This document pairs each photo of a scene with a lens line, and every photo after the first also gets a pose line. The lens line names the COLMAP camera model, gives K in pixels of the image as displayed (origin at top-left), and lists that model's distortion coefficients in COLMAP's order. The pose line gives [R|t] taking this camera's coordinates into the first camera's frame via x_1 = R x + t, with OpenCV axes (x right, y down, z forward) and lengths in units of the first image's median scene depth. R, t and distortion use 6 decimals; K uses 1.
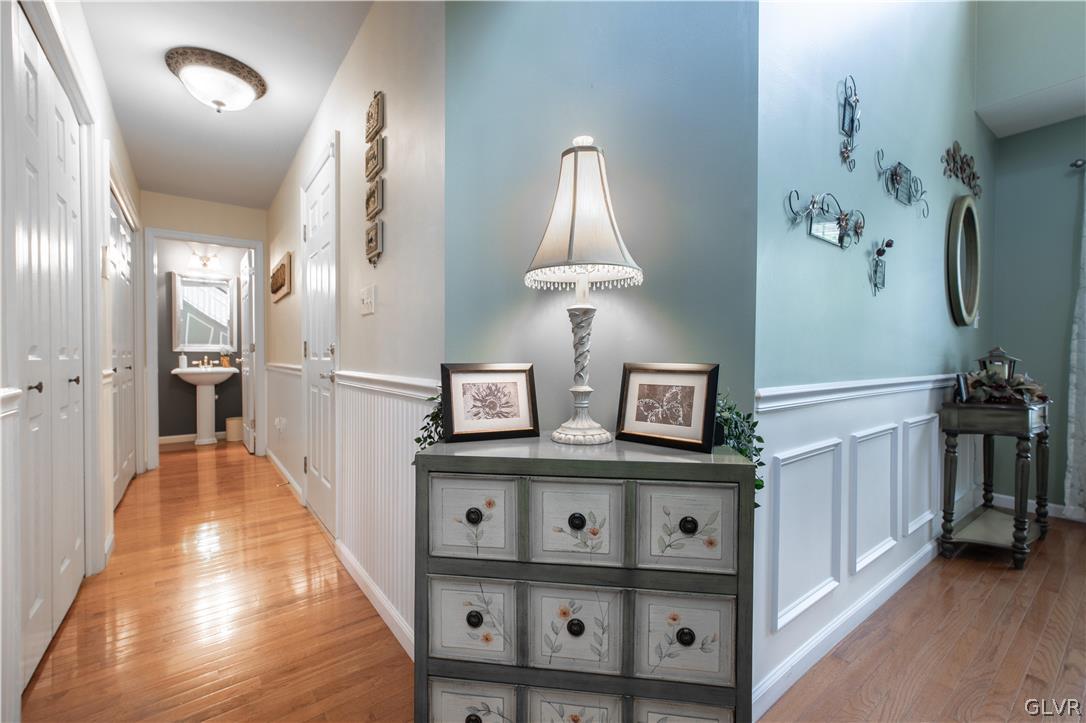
lens RADIAL K [[455.5, 0, 536.5], [0, 455.5, 367.4], [0, 0, 1]] dist [0.002658, 0.000708]
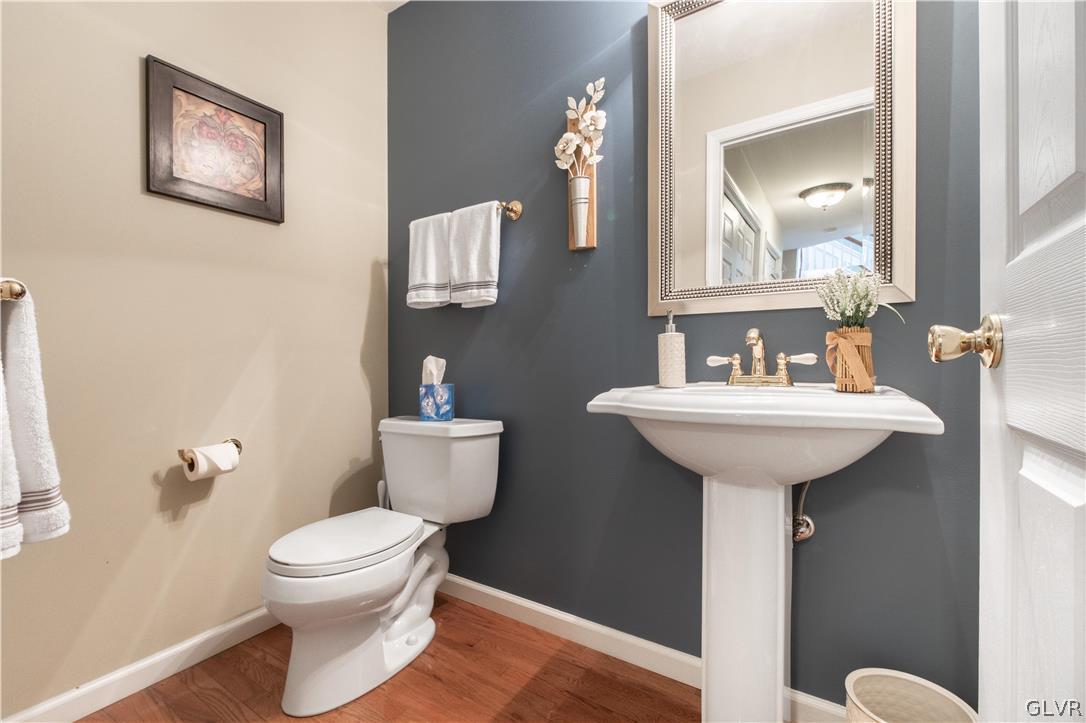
lens RADIAL K [[455.5, 0, 538.8], [0, 455.5, 367.9], [0, 0, 1]] dist [0.002658, 0.000708]
pose [[0.350370, 0.004979, -0.936598, -0.565800], [-0.020113, 0.999795, -0.002209, -0.005359], [0.936395, 0.019611, 0.350399, 0.836476]]
